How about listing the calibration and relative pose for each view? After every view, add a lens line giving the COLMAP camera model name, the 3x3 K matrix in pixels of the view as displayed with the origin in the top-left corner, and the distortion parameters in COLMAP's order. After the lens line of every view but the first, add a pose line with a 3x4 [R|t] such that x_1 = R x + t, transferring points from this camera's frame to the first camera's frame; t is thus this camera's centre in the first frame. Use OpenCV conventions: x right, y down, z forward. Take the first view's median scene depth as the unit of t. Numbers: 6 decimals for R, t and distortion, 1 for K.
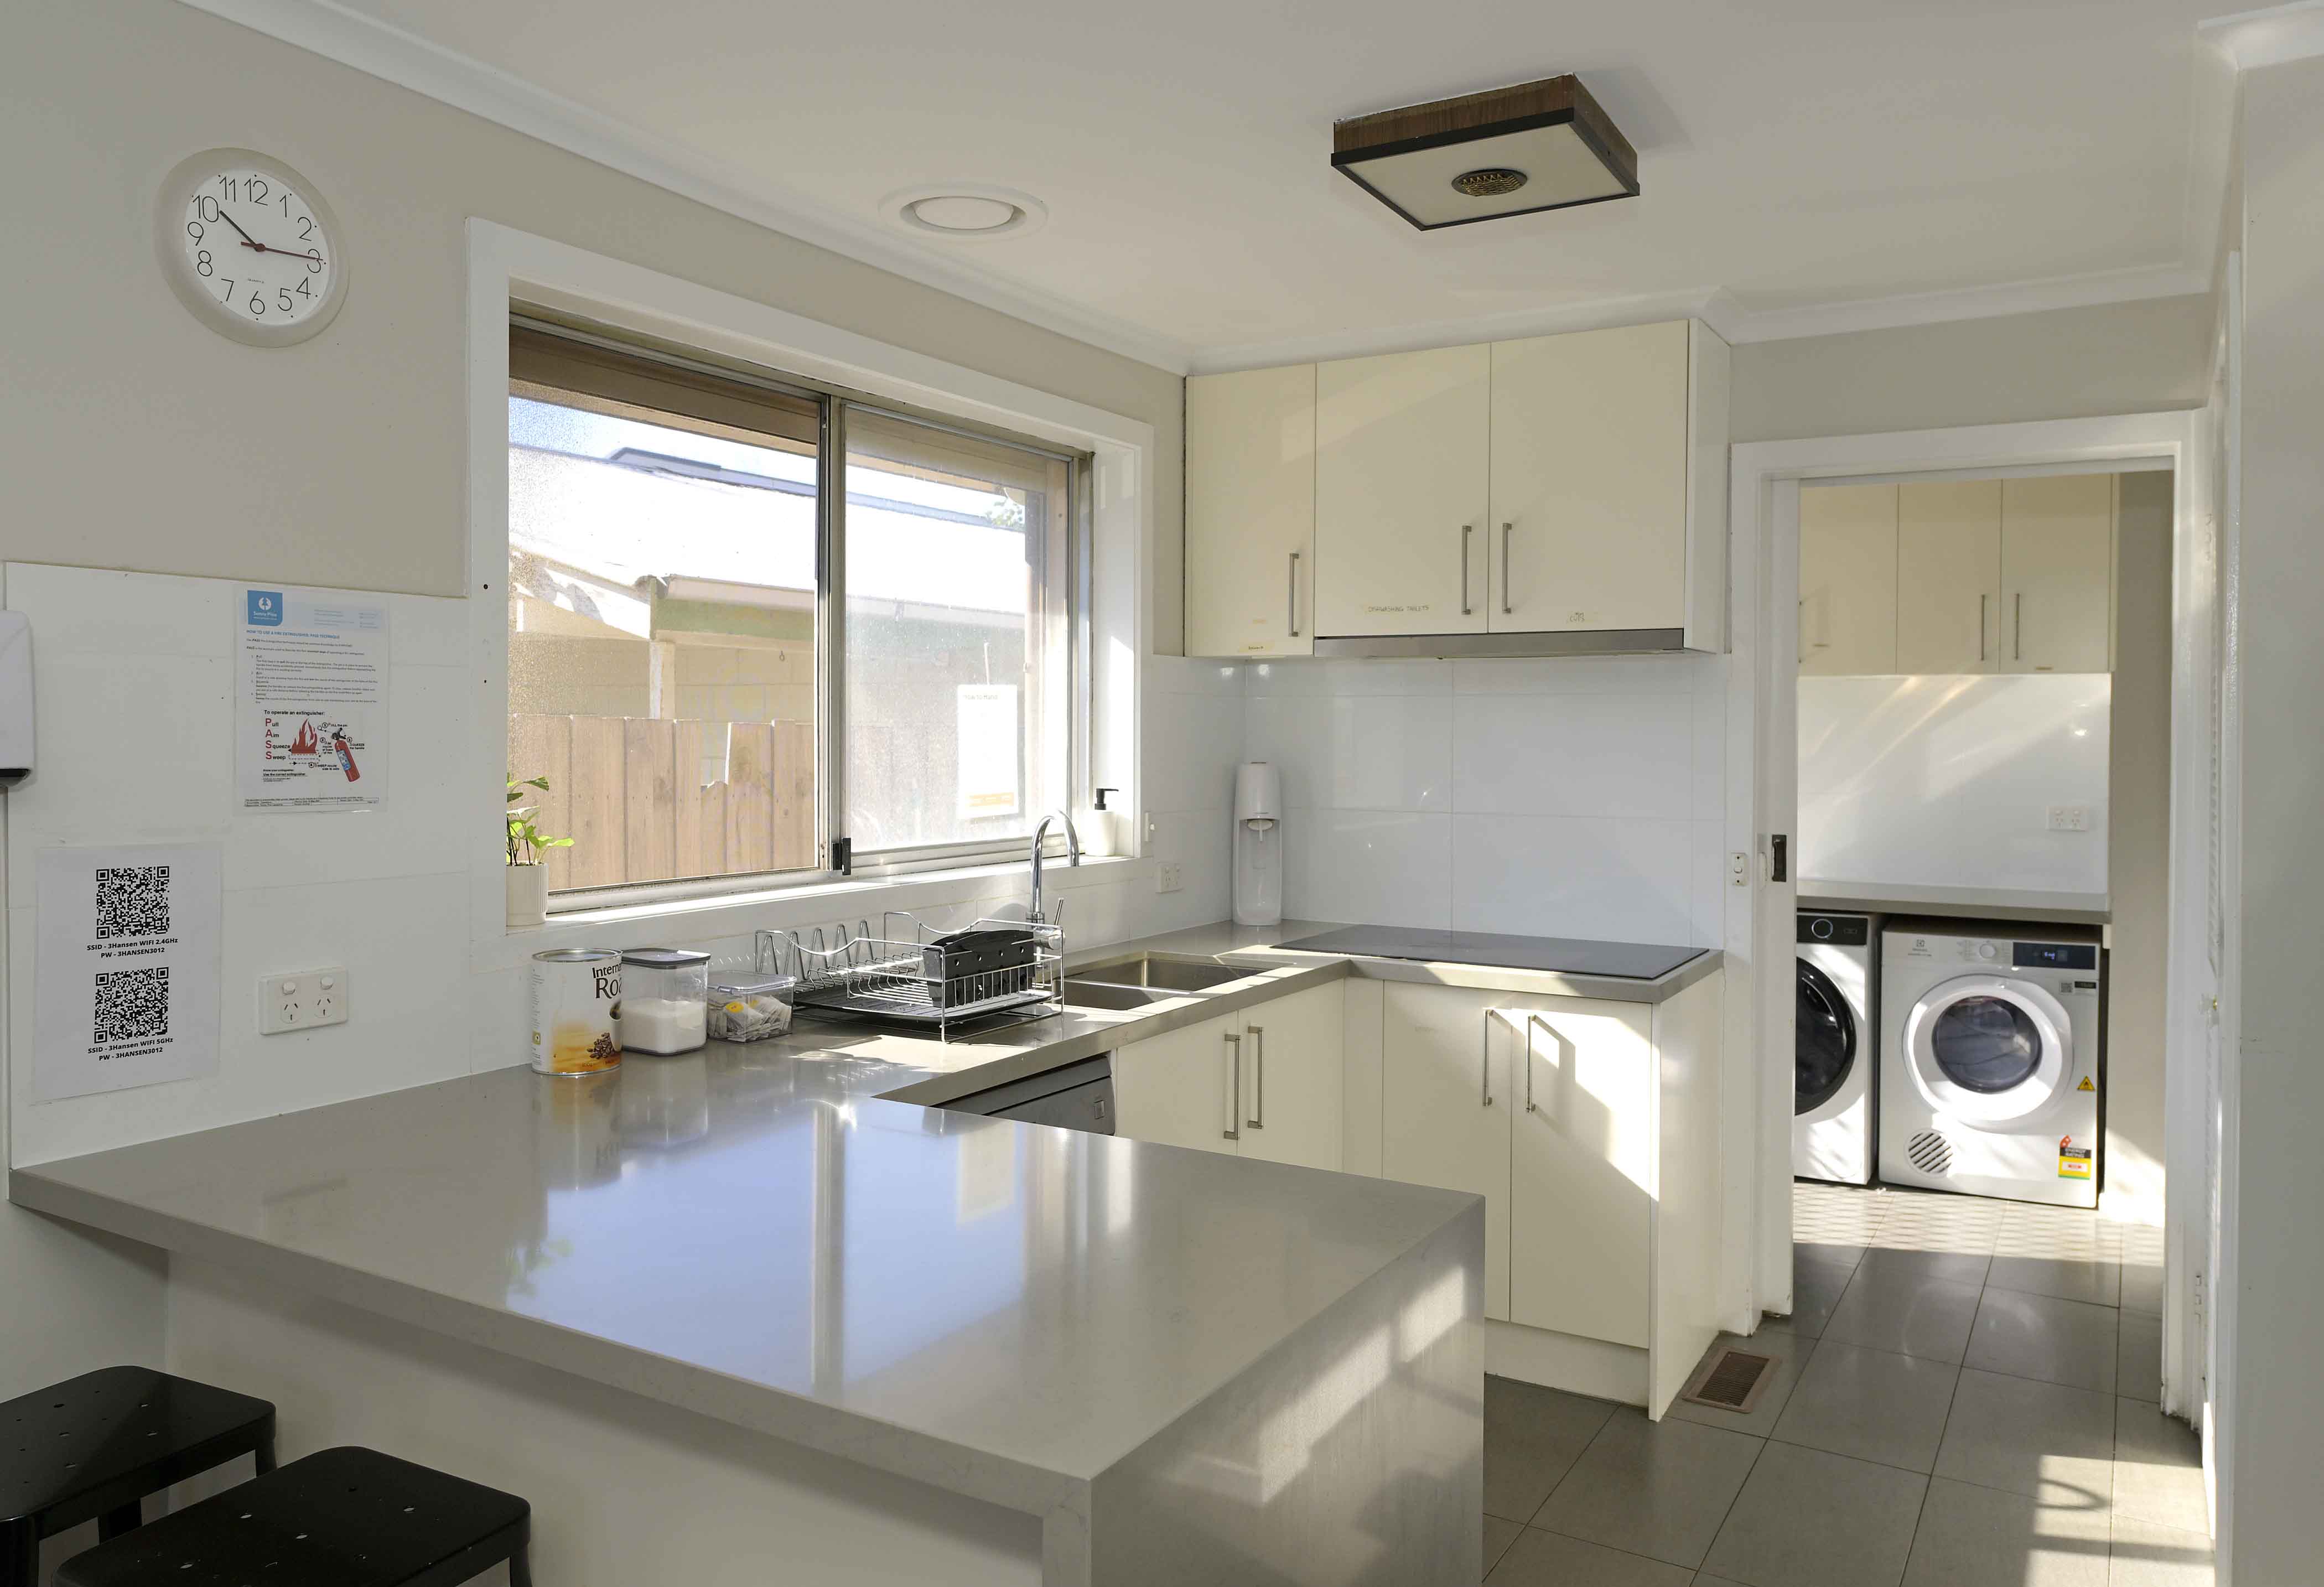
lens RADIAL K [[1679.2, 0, 1154.1], [0, 1679.2, 777.8], [0, 0, 1]] dist [0.012985, 0.009493]
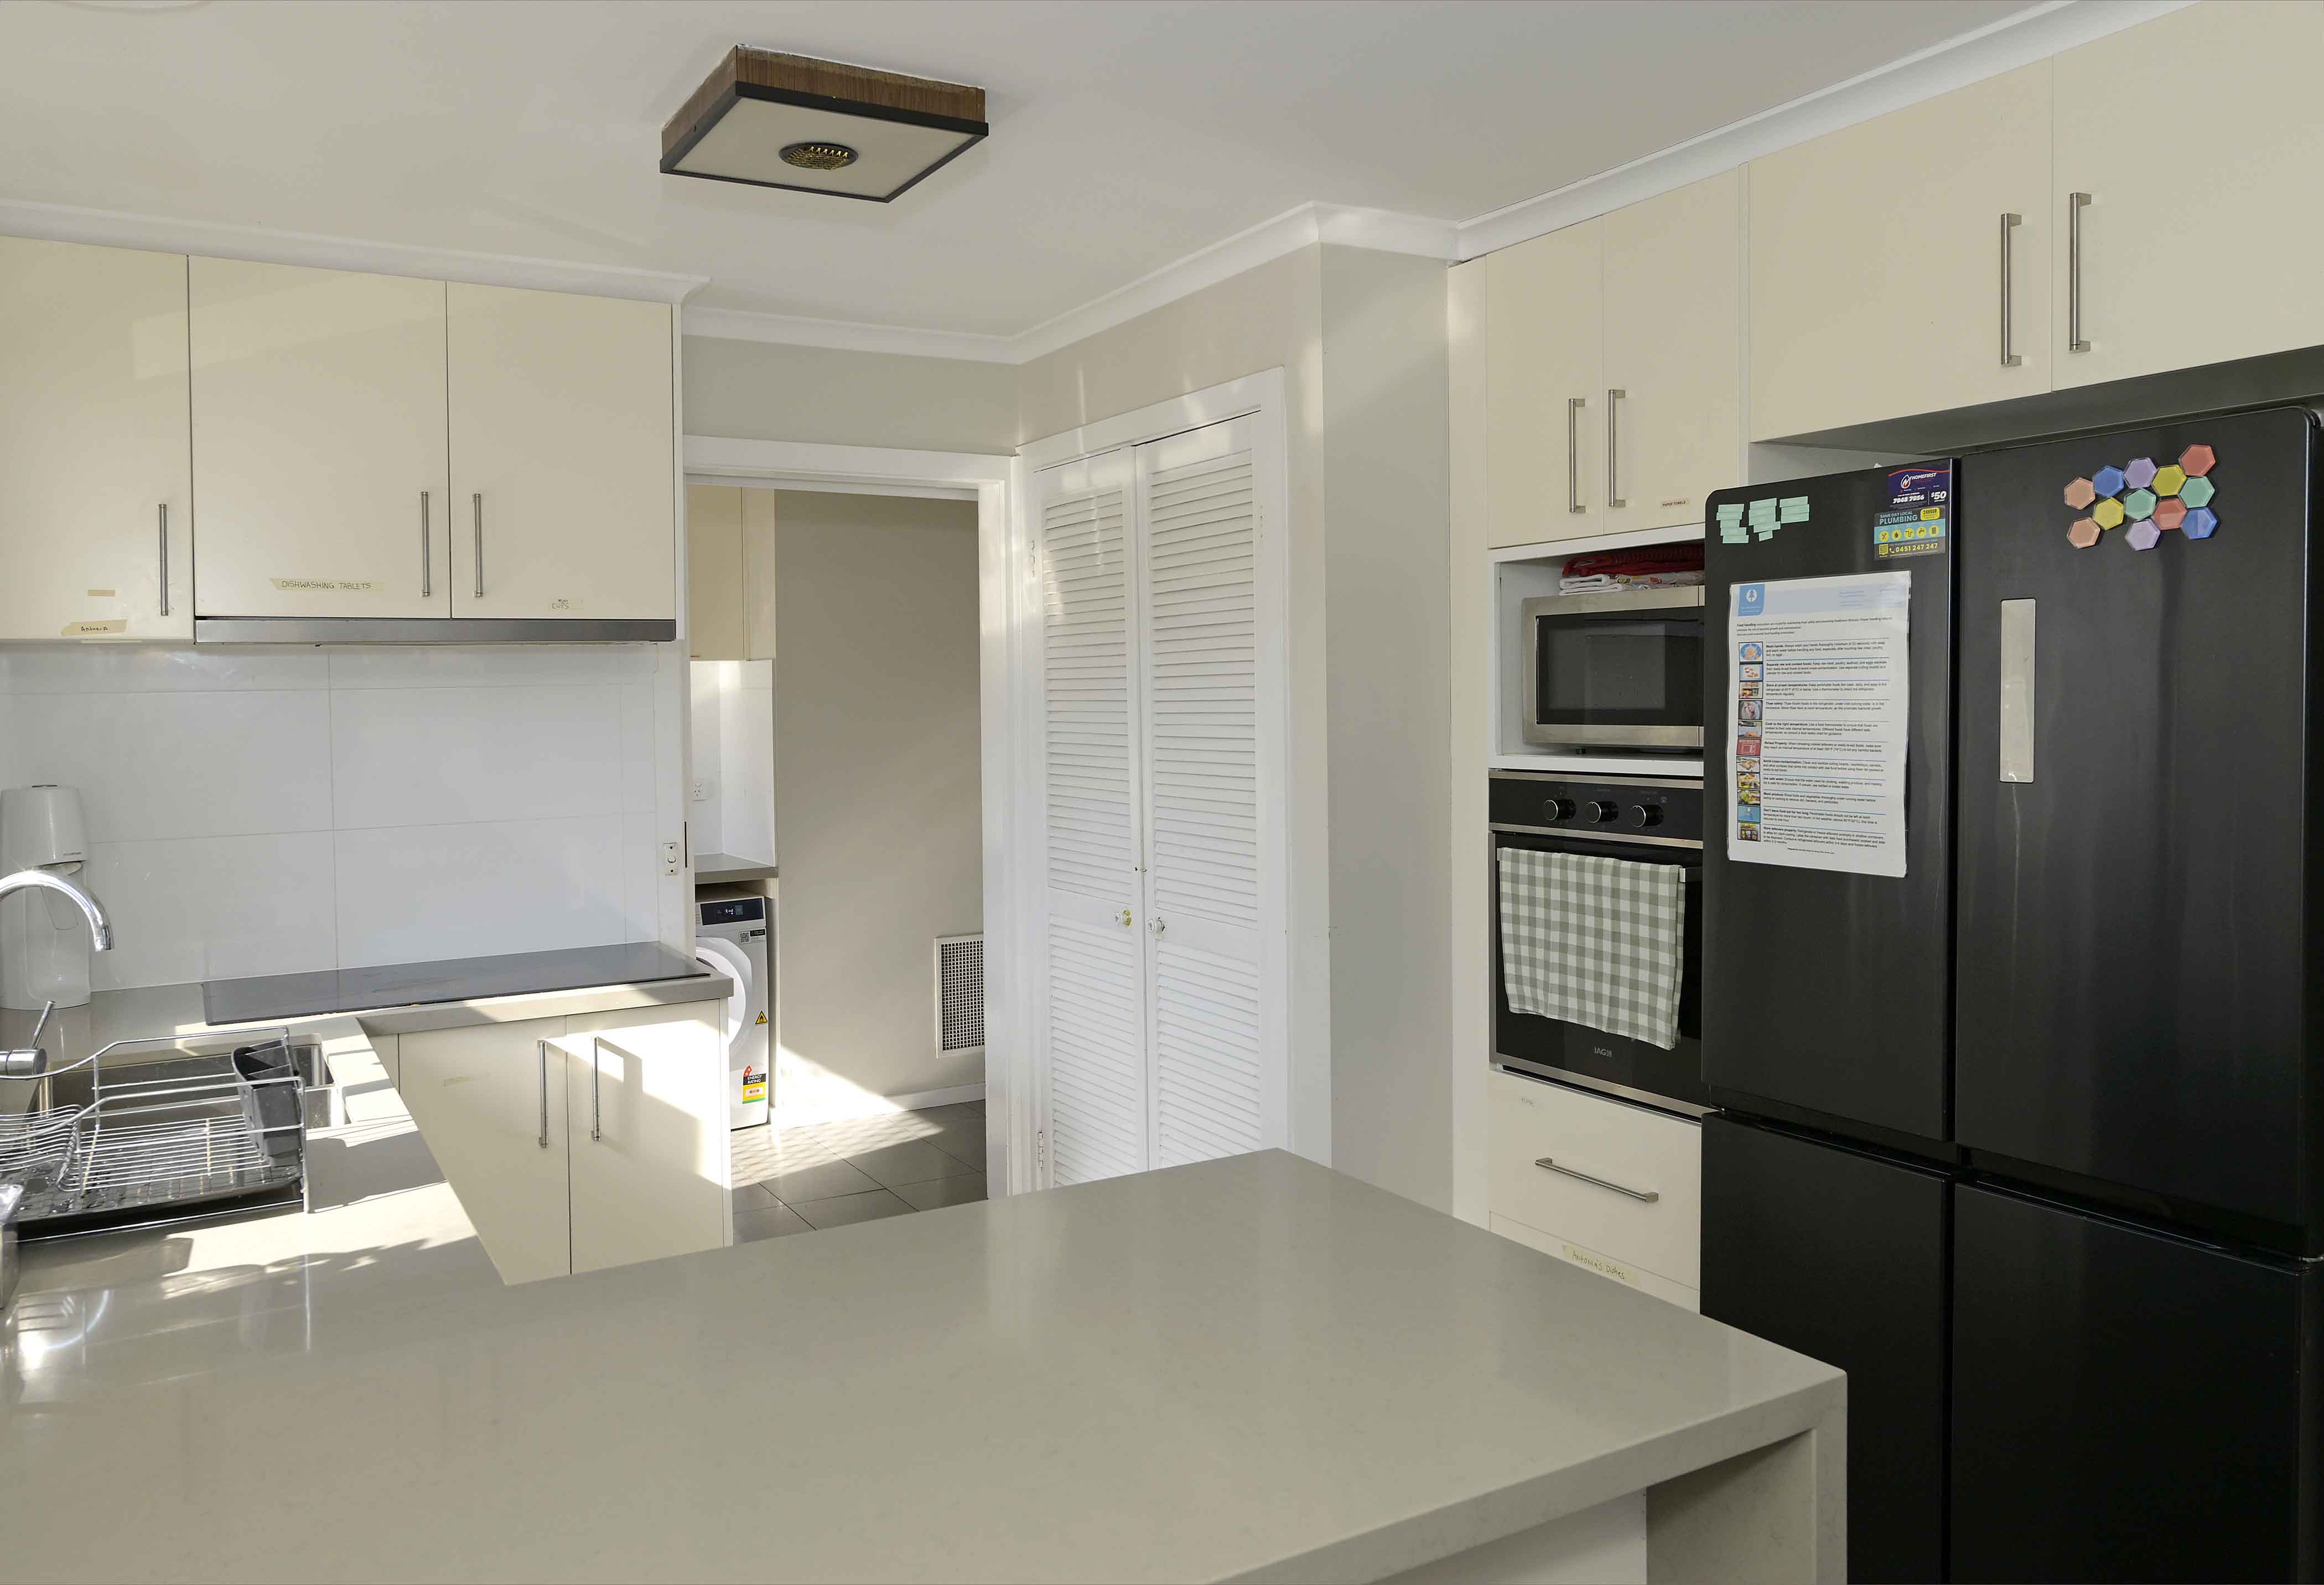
lens RADIAL K [[1679.3, 0, 1152.6], [0, 1679.3, 800.5], [0, 0, 1]] dist [0.012985, 0.009493]
pose [[0.494639, -0.071455, 0.866156, -0.386056], [0.046268, 0.997366, 0.055856, -0.023873], [-0.867866, 0.012447, 0.496642, 0.254079]]
